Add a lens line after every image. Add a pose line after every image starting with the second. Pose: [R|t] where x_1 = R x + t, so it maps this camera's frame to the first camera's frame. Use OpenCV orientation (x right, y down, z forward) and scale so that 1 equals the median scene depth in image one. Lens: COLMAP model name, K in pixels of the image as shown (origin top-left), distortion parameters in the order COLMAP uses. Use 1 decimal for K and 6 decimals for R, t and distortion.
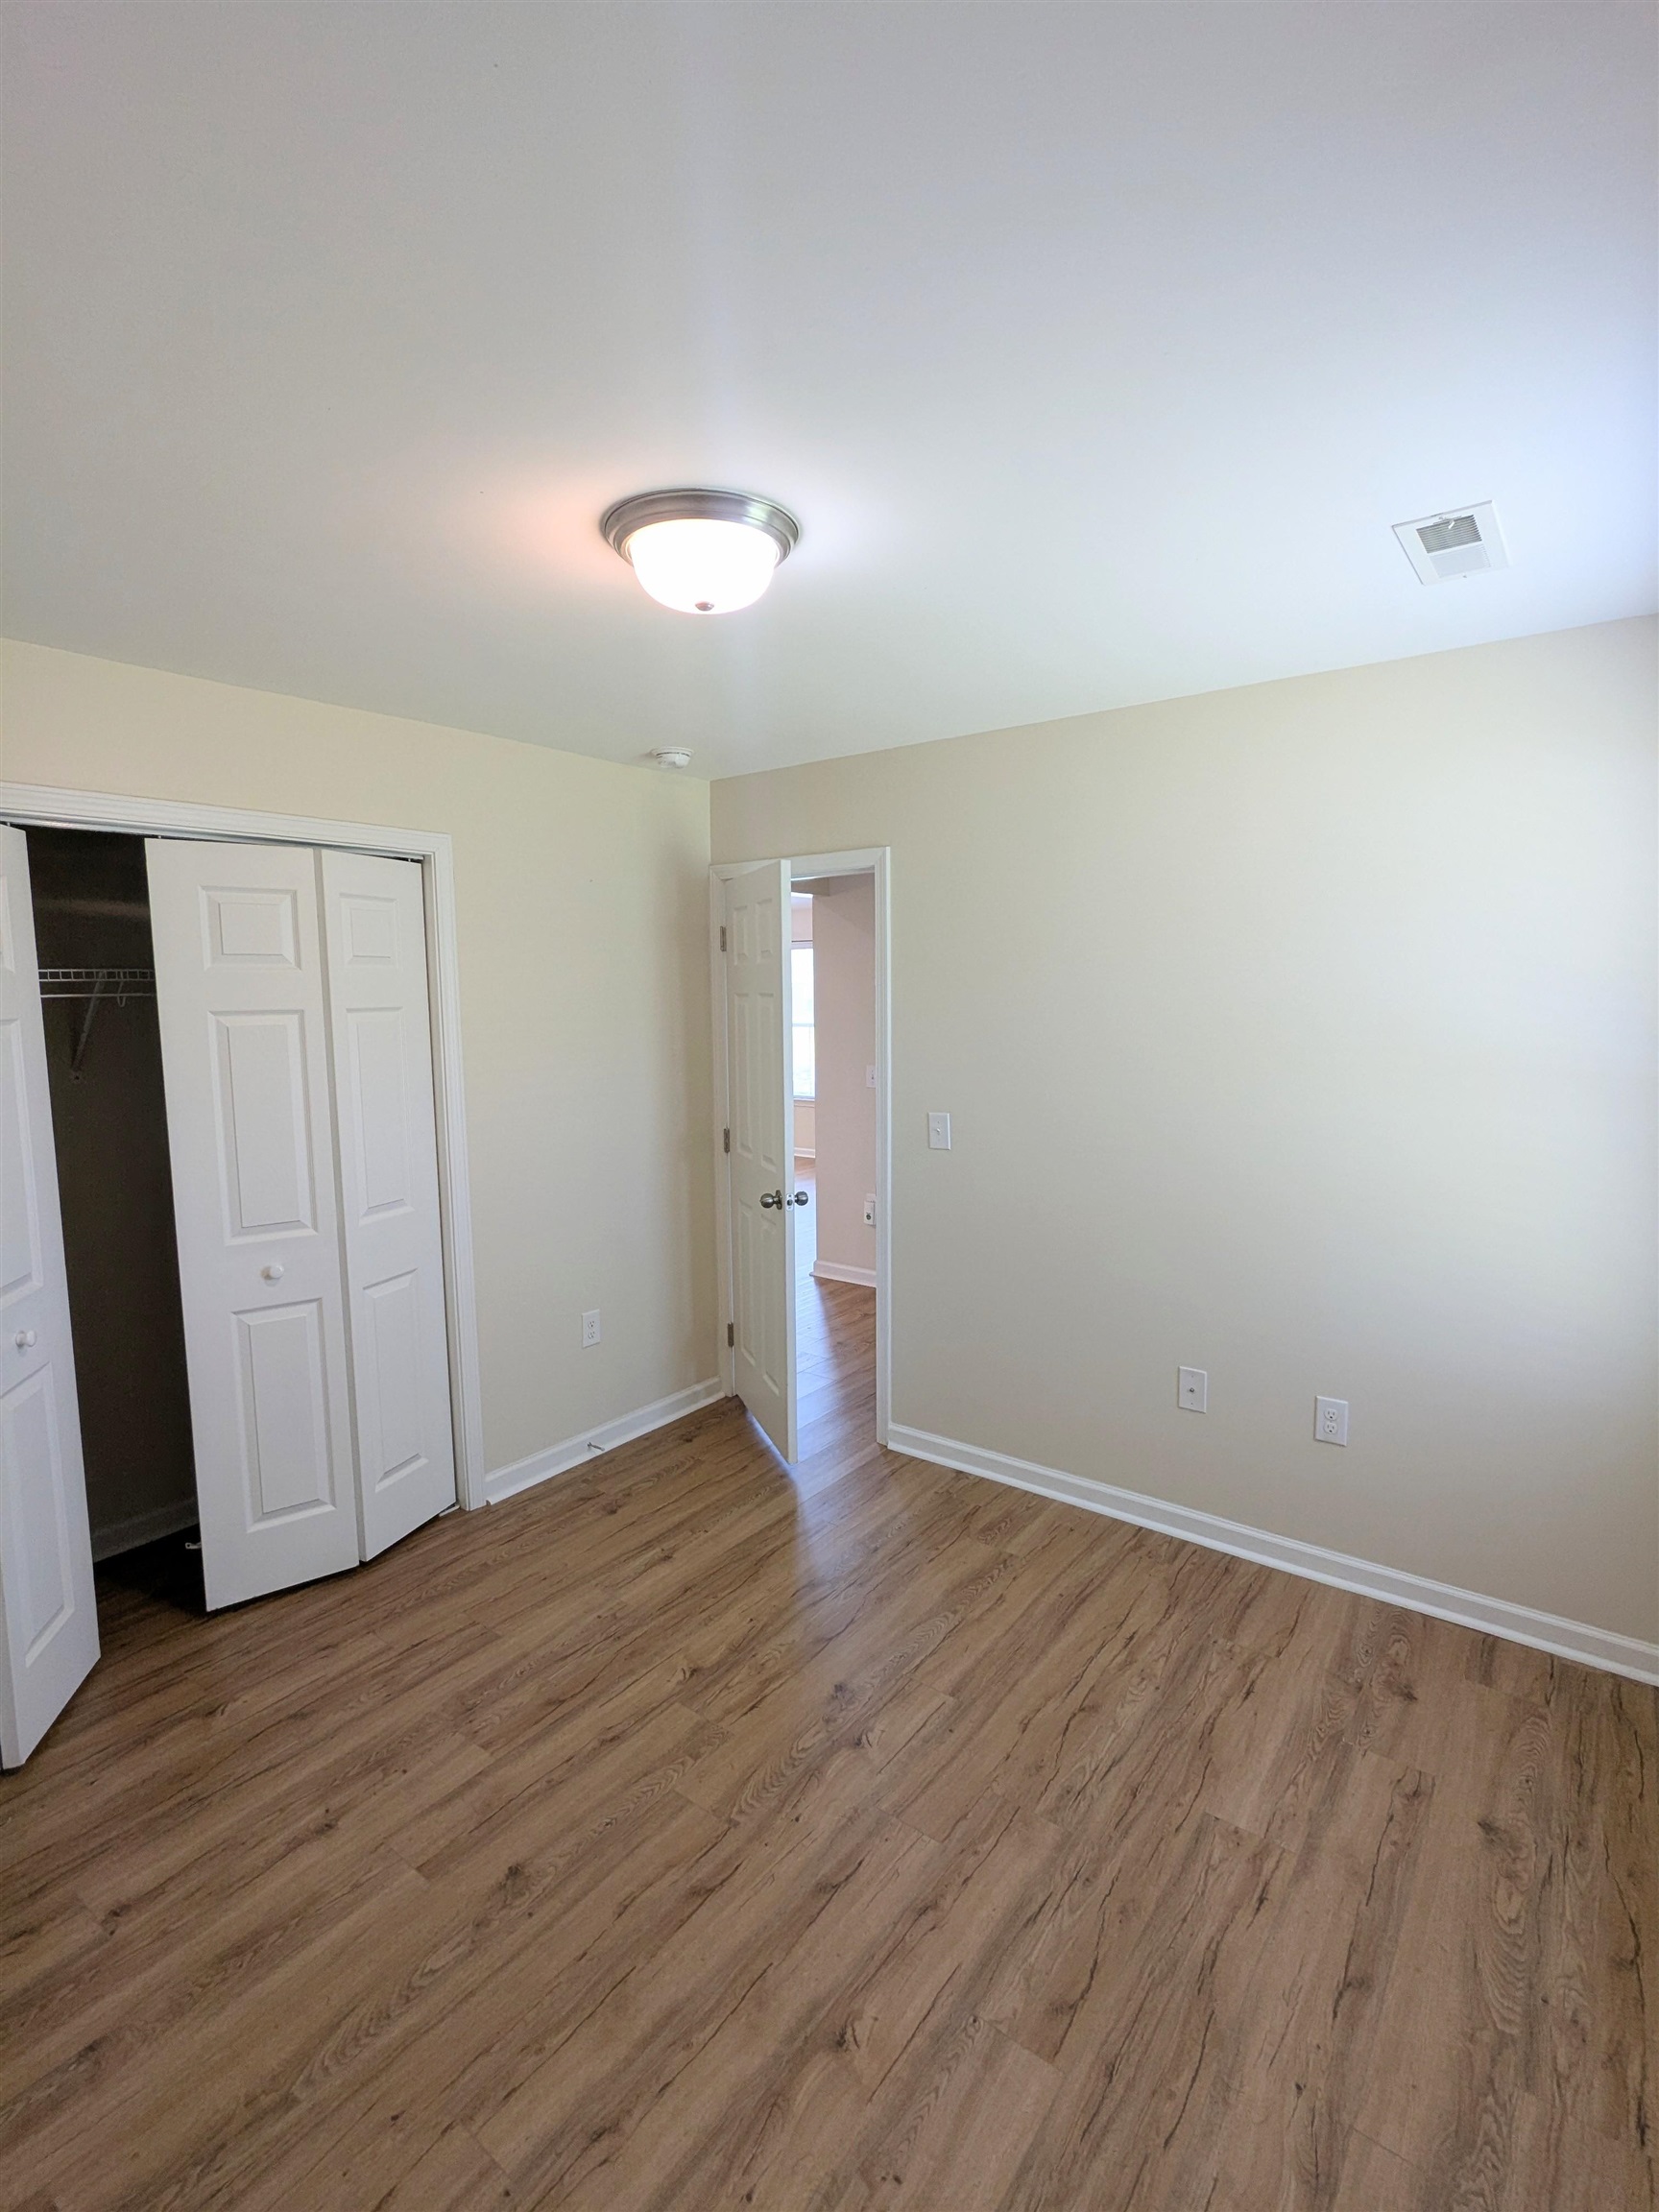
lens RADIAL K [[1047.3, 0, 831.4], [0, 1047.3, 1101.9], [0, 0, 1]] dist [-0.000686, 0.000869]
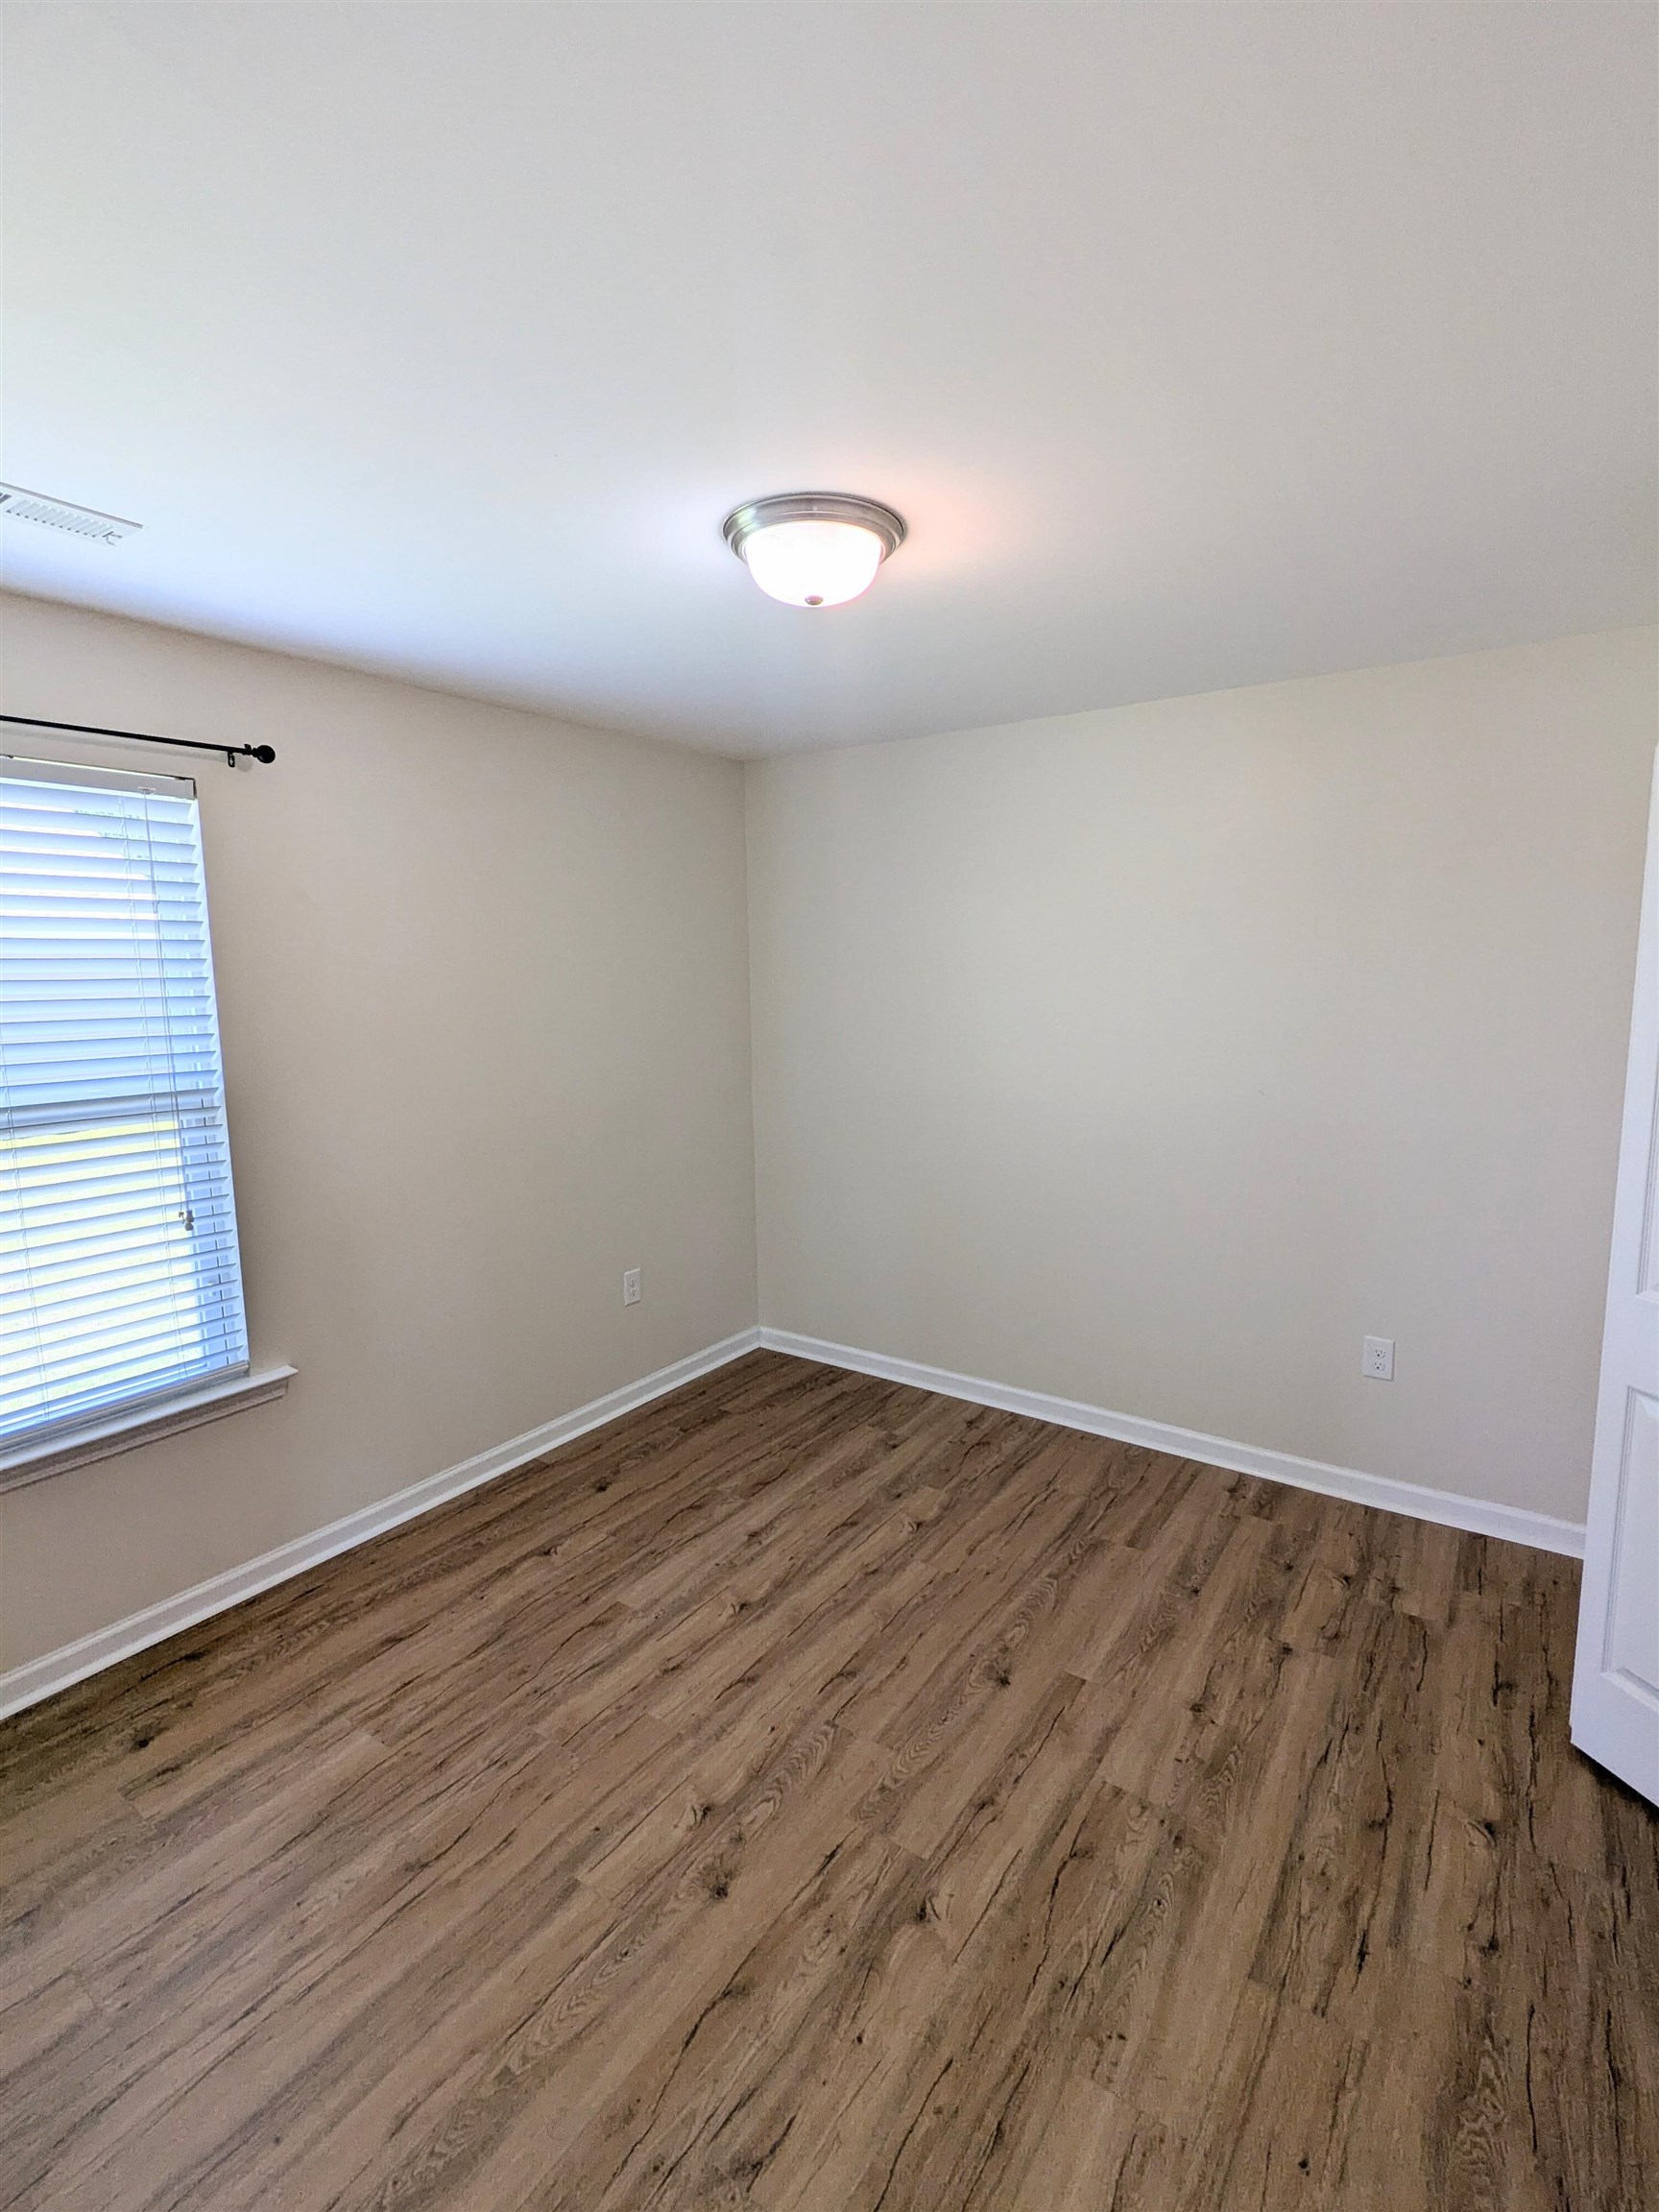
lens RADIAL K [[1047.3, 0, 831.4], [0, 1047.3, 1101.9], [0, 0, 1]] dist [-0.000686, 0.000869]
pose [[-0.998744, 0.031185, -0.039210, -0.071310], [0.020713, 0.969654, 0.243601, -0.209500], [0.045617, 0.242483, -0.969083, 1.899509]]
